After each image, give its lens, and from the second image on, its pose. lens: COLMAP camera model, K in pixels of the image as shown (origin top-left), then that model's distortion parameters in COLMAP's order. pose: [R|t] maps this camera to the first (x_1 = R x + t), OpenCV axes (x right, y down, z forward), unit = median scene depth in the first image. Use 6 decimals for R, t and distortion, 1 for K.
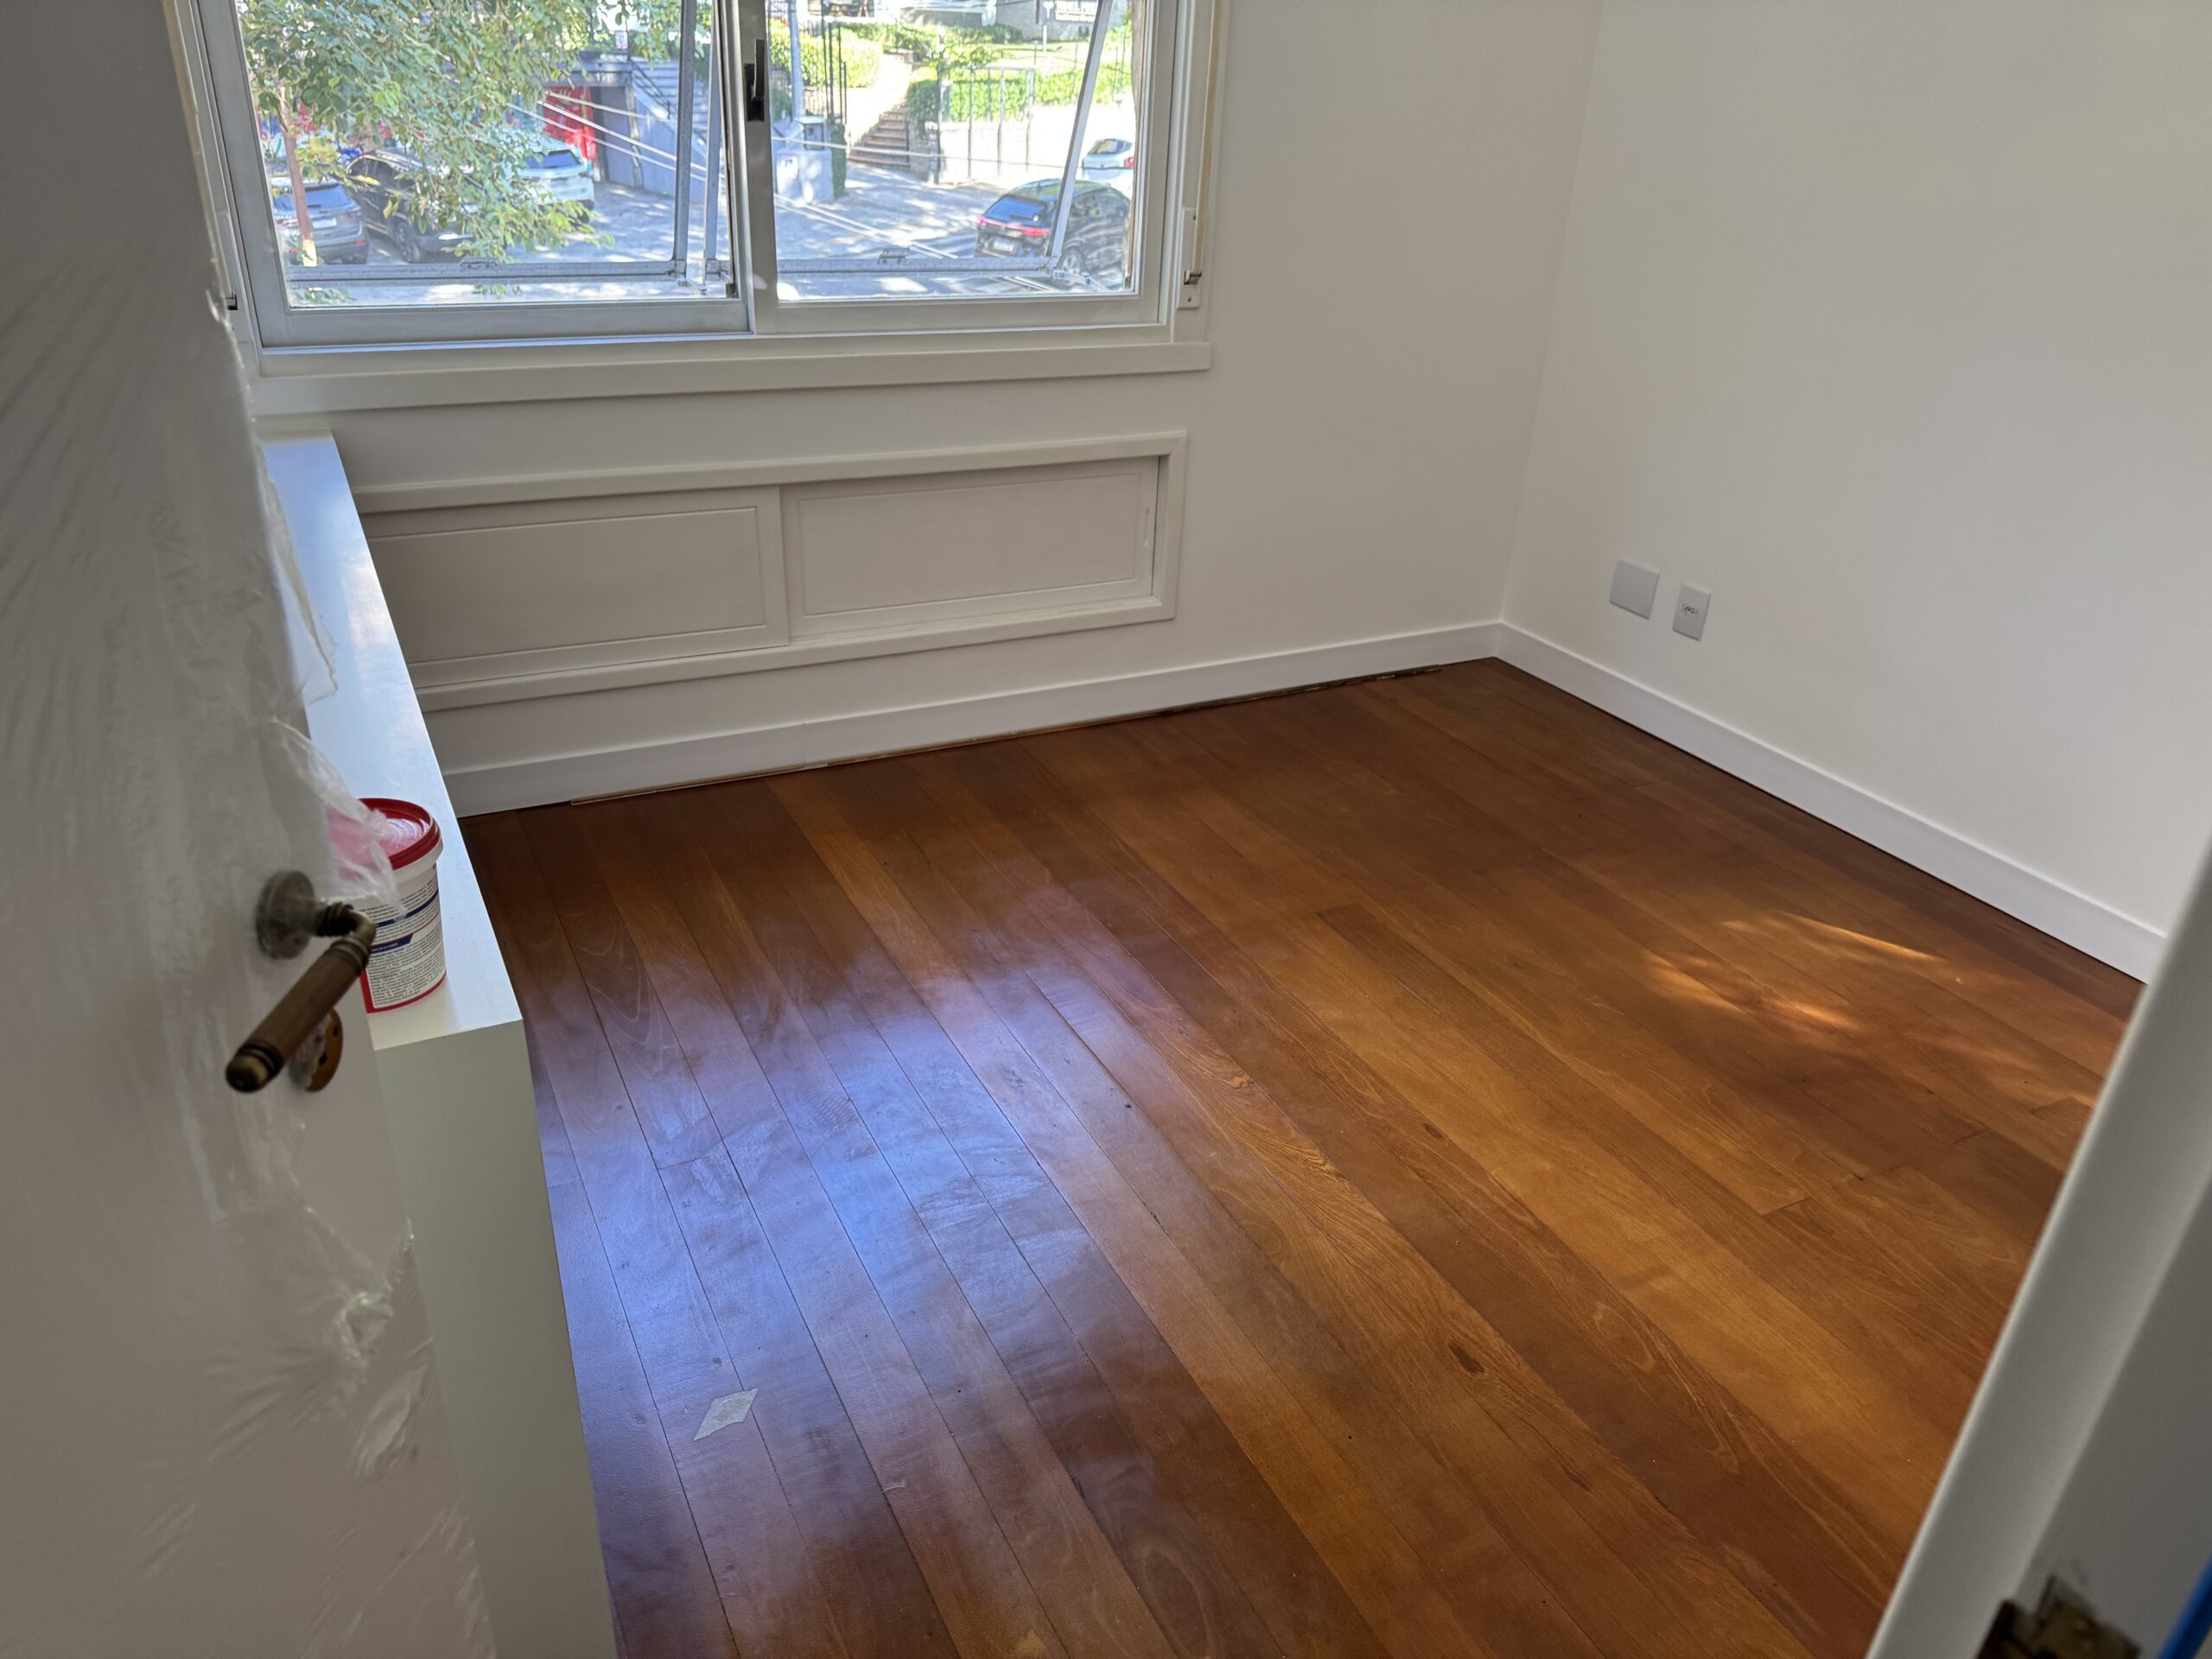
lens RADIAL K [[1561.9, 0, 1118.7], [0, 1561.9, 819.1], [0, 0, 1]] dist [0.063964, -0.086334]
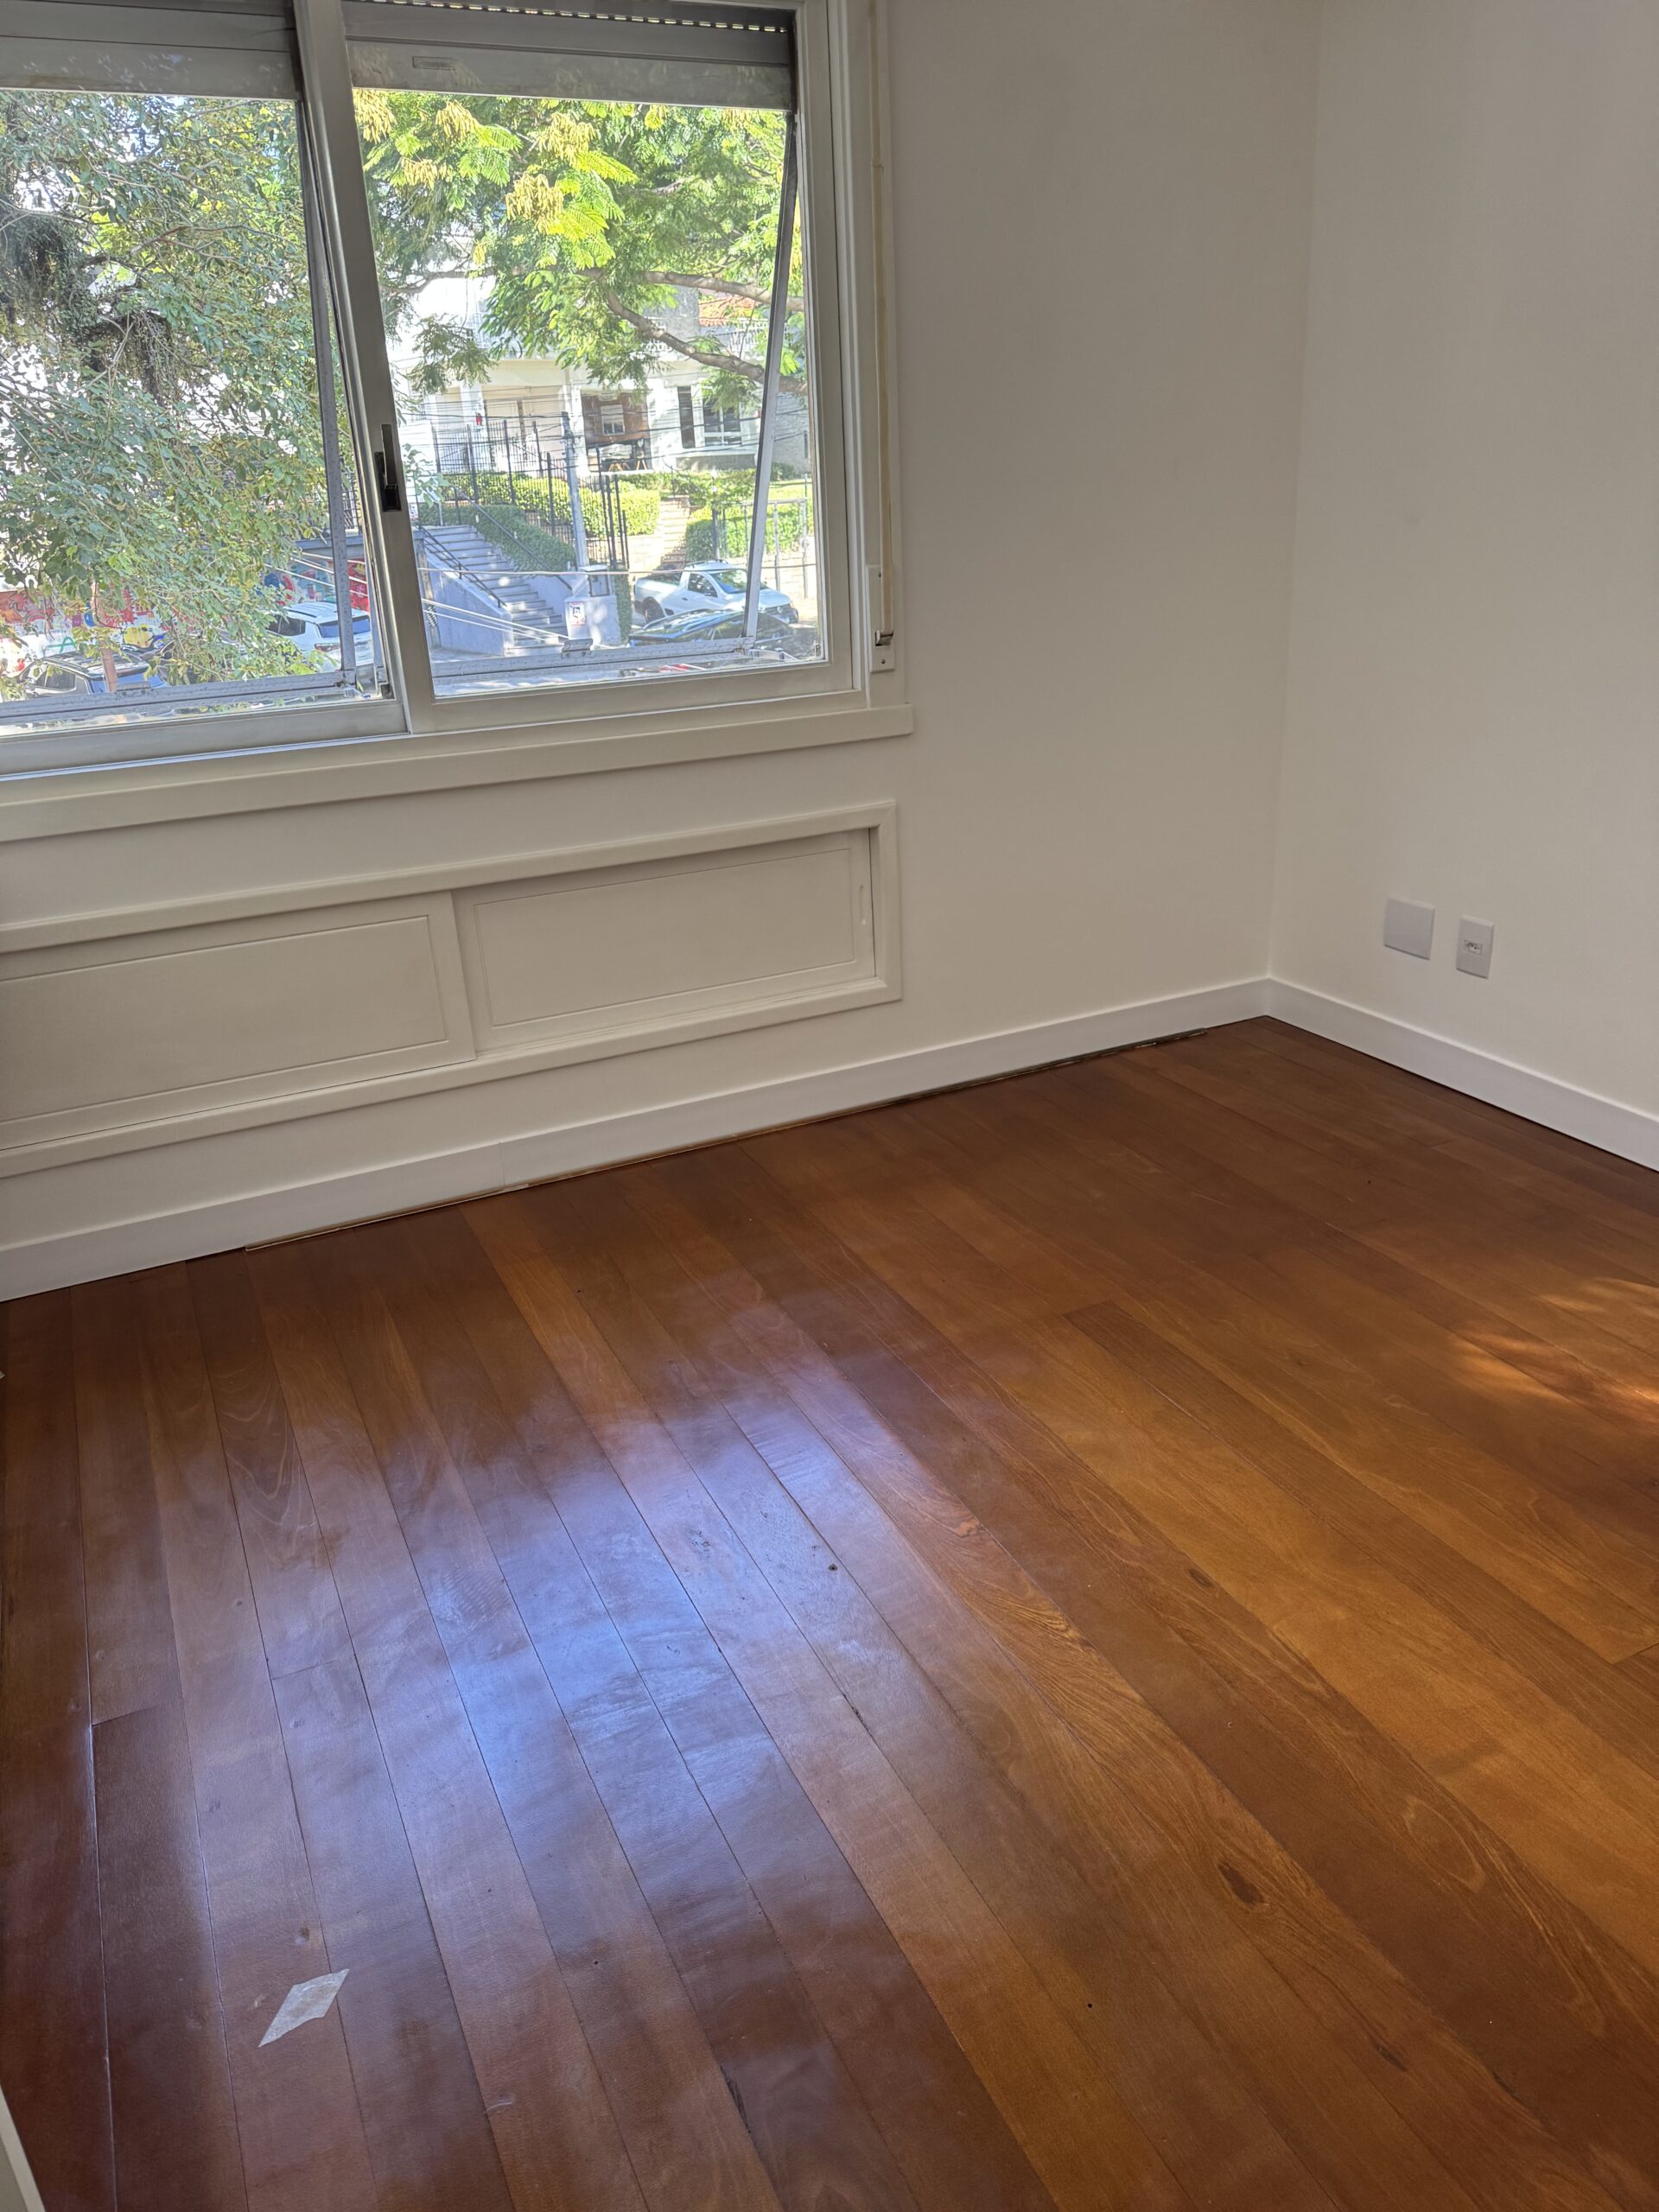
lens RADIAL K [[1561.9, 0, 853.2], [0, 1561.9, 1043.4], [0, 0, 1]] dist [0.063964, -0.086334]
pose [[0.995154, -0.077839, -0.060081, 0.080253], [0.070481, 0.990728, -0.116145, 0.003153], [0.068565, 0.111347, 0.991413, 0.117375]]
